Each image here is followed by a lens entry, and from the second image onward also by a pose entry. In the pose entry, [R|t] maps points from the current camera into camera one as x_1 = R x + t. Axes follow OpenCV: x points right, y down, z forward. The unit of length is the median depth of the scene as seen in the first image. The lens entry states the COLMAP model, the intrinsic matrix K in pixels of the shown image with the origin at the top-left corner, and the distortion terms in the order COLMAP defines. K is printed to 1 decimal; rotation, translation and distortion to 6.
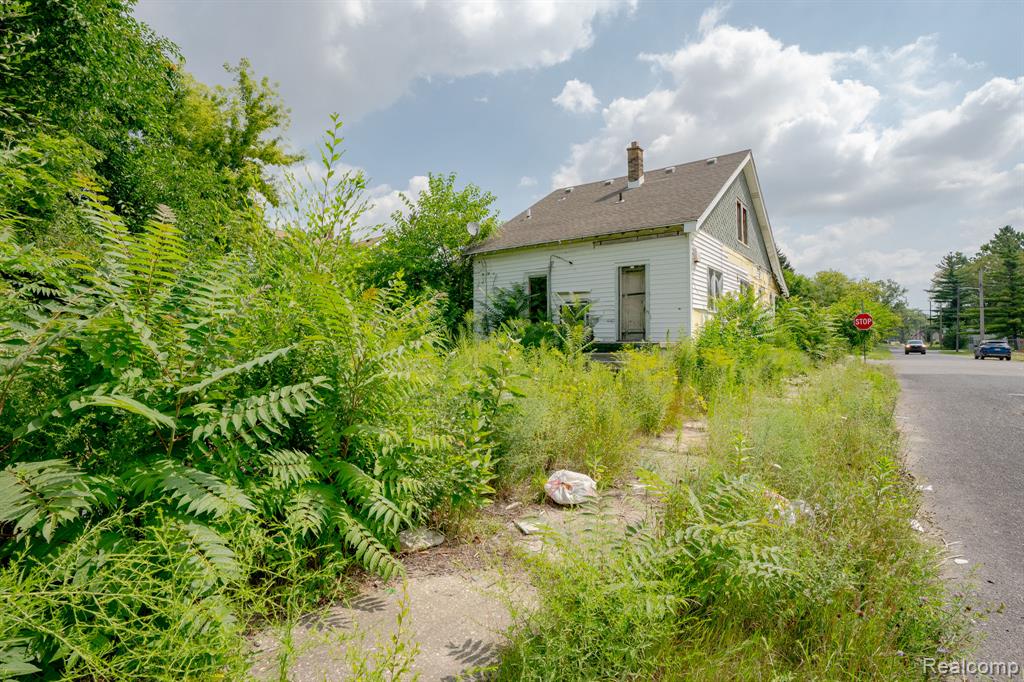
lens RADIAL K [[477.2, 0, 519.2], [0, 477.2, 339.0], [0, 0, 1]] dist [-0.031900, 0.000382]
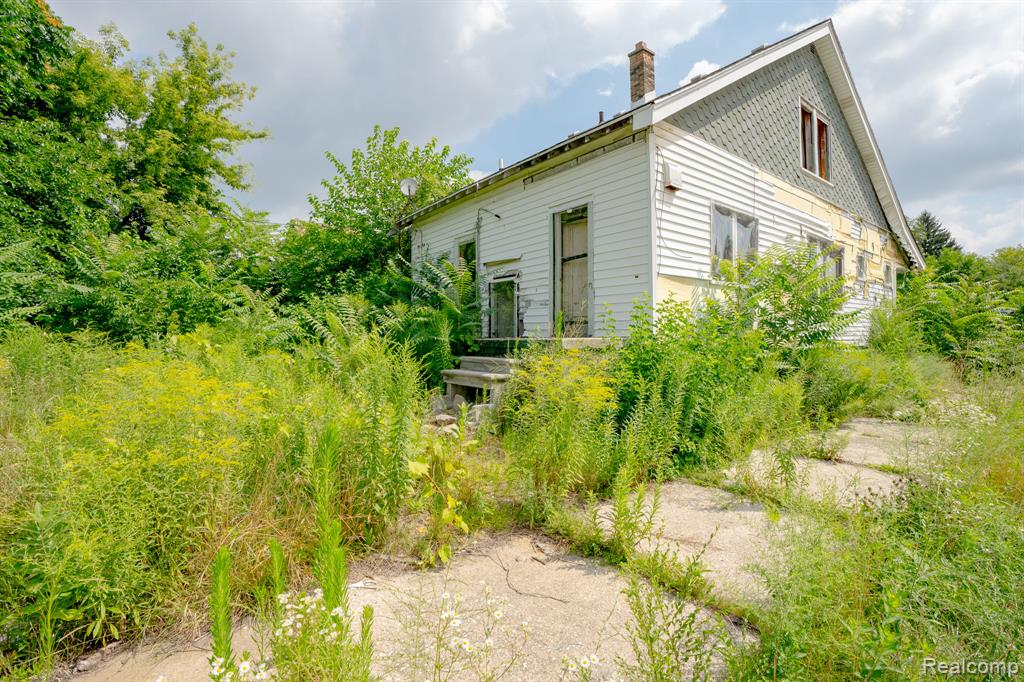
lens RADIAL K [[477.2, 0, 506.2], [0, 477.2, 340.0], [0, 0, 1]] dist [-0.031900, 0.000382]
pose [[0.967206, -0.000454, -0.253992, 0.268695], [0.002431, 0.999969, 0.007469, 0.003809], [0.253981, -0.007842, 0.967177, 0.351389]]
